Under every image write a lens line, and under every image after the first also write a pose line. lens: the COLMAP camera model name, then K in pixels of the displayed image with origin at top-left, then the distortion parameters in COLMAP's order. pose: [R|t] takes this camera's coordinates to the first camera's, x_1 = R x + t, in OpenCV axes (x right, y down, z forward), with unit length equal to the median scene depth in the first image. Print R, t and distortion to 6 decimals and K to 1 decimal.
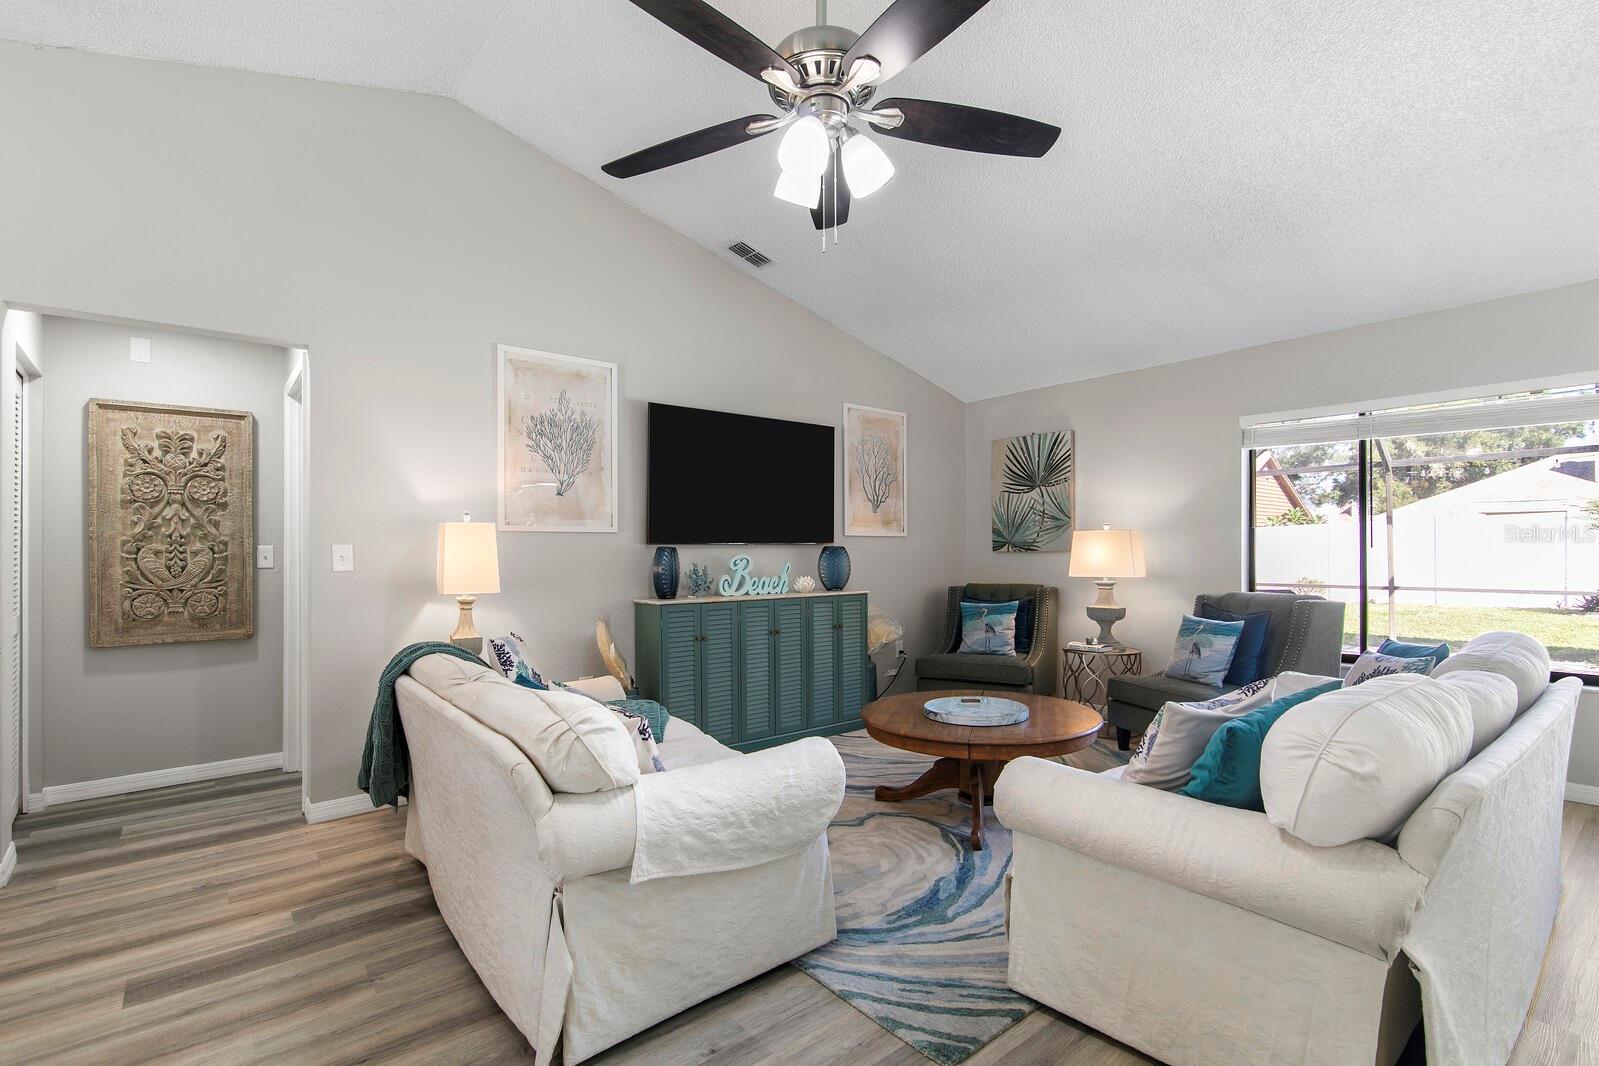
lens RADIAL K [[748.6, 0, 793.0], [0, 748.6, 542.5], [0, 0, 1]] dist [0.000263, 0.000114]
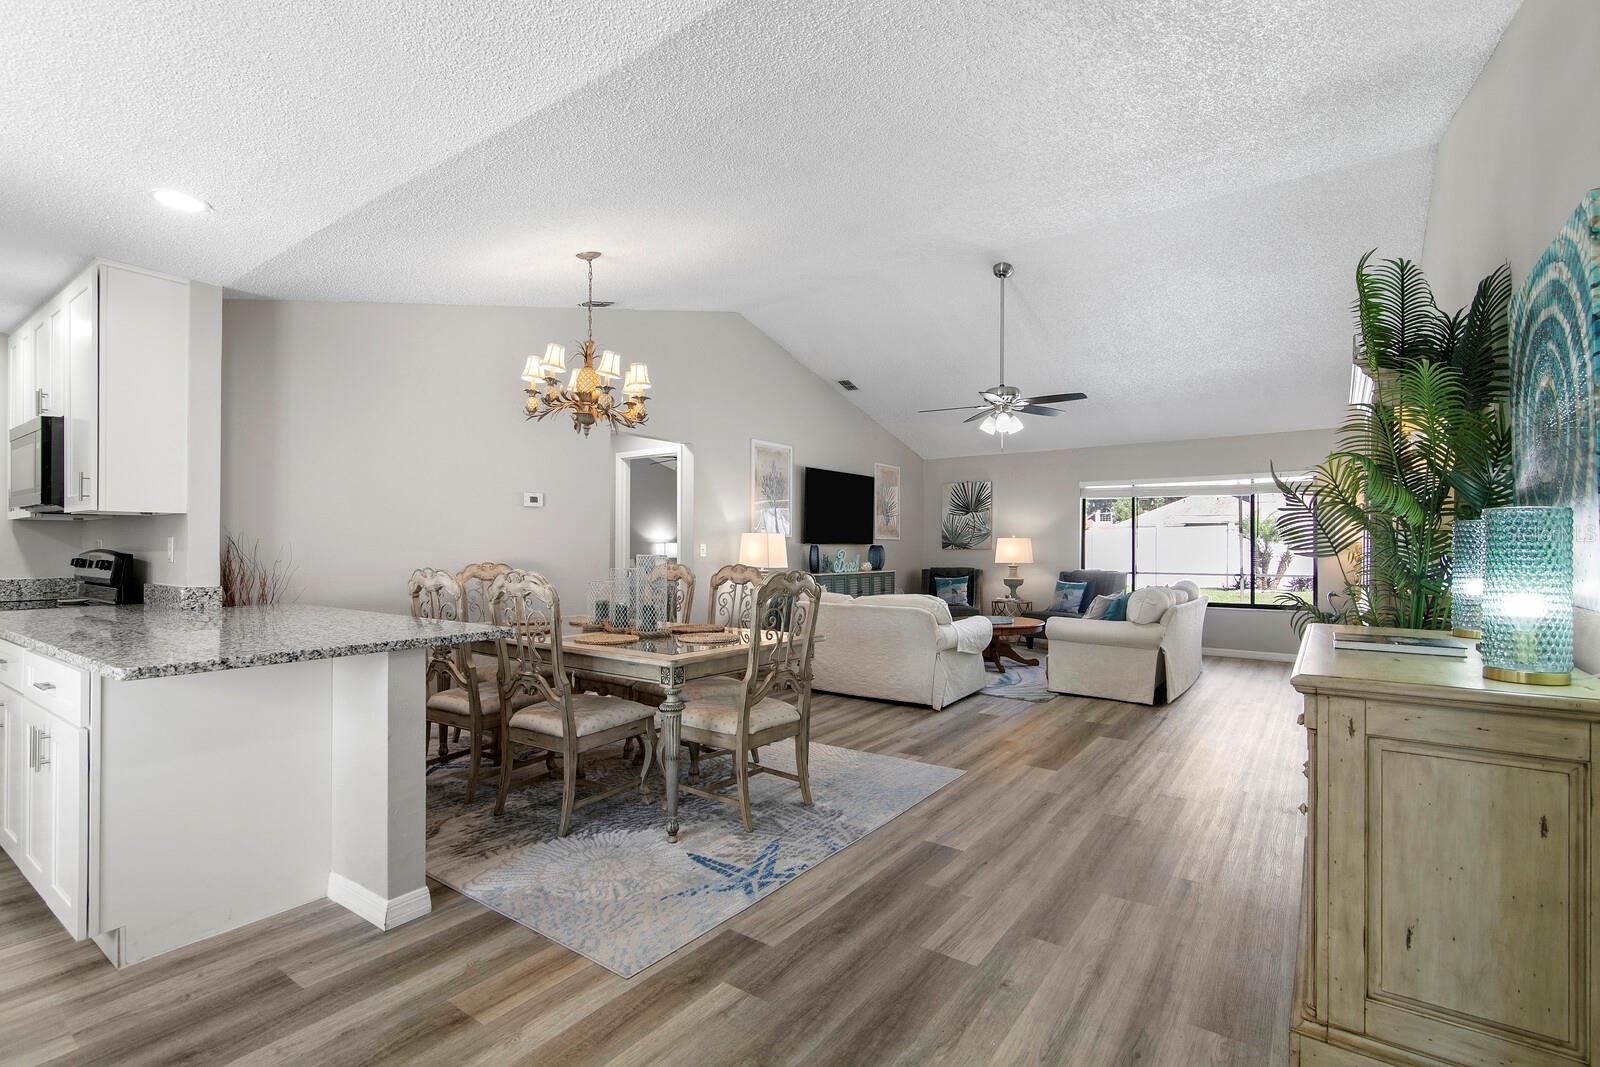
lens RADIAL K [[736.5, 0, 796.9], [0, 736.5, 538.4], [0, 0, 1]] dist [-0.001281, -0.001008]
pose [[0.966566, 0.009147, 0.256255, -0.599321], [-0.008730, 0.999958, -0.002765, -0.005119], [-0.256270, 0.000436, 0.966605, -0.664754]]
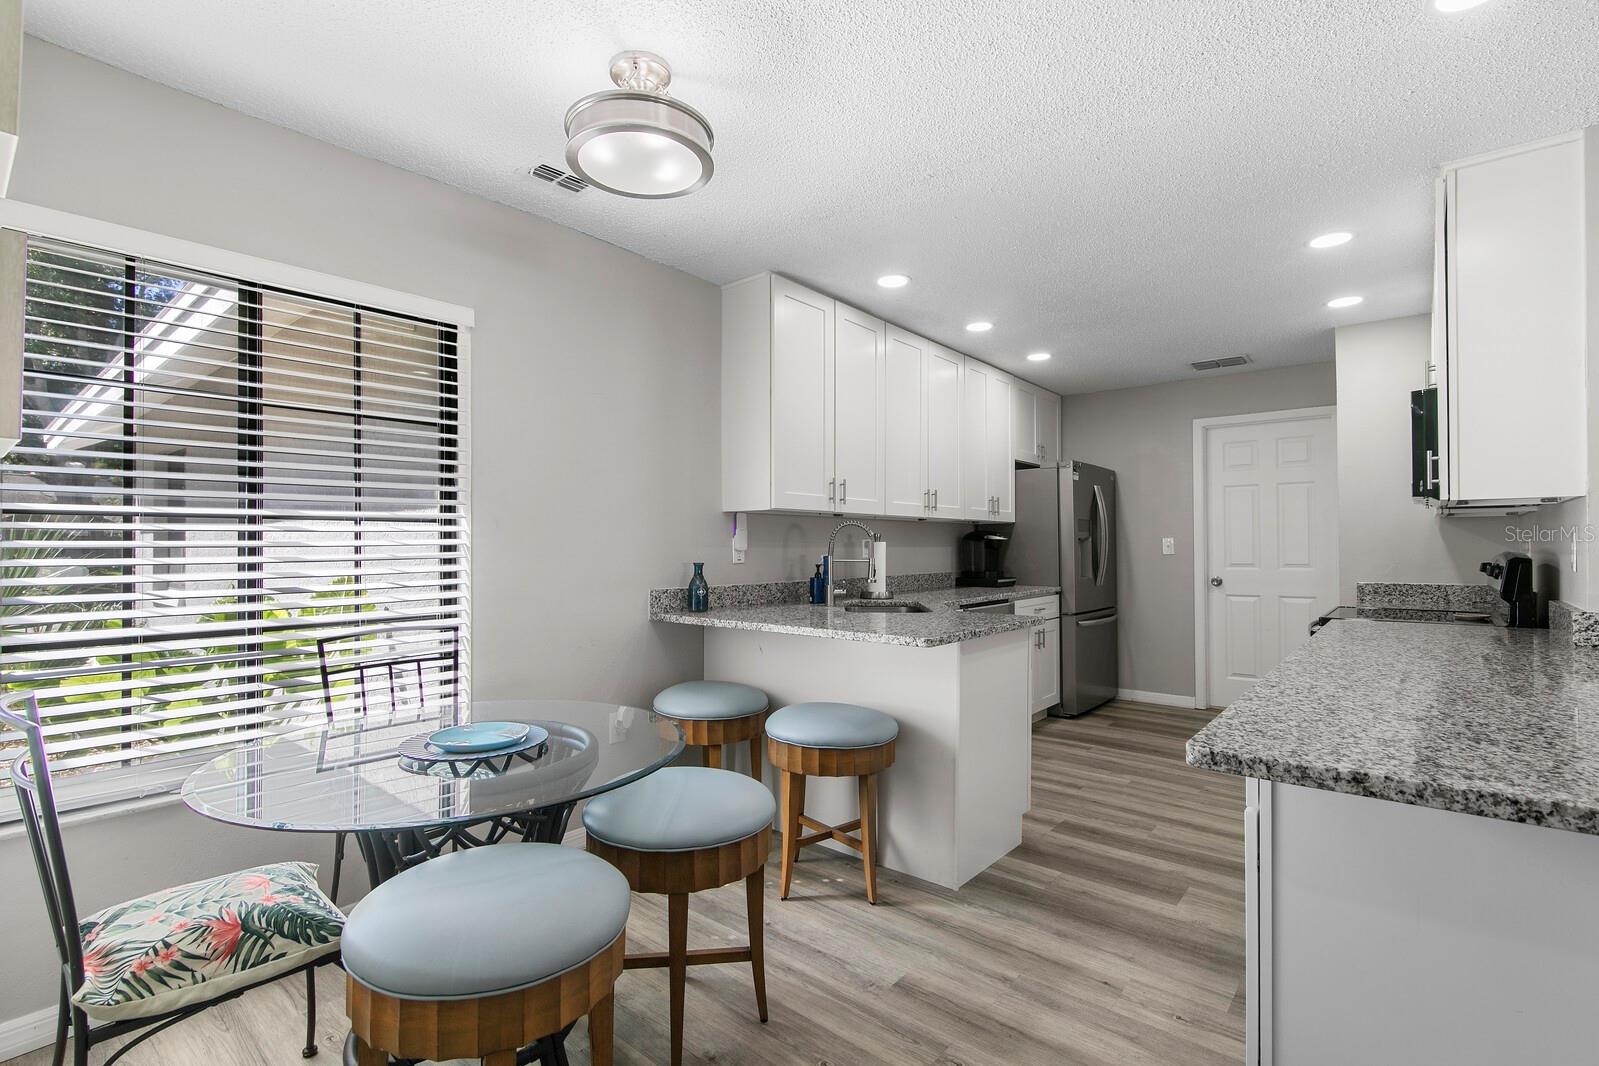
lens RADIAL K [[736.0, 0, 796.4], [0, 736.0, 537.9], [0, 0, 1]] dist [-0.001281, -0.001008]
pose [[0.175413, -0.008332, -0.984460, -0.627375], [0.009795, 0.999929, -0.006717, -0.001891], [0.984446, -0.008465, 0.175482, -0.385835]]
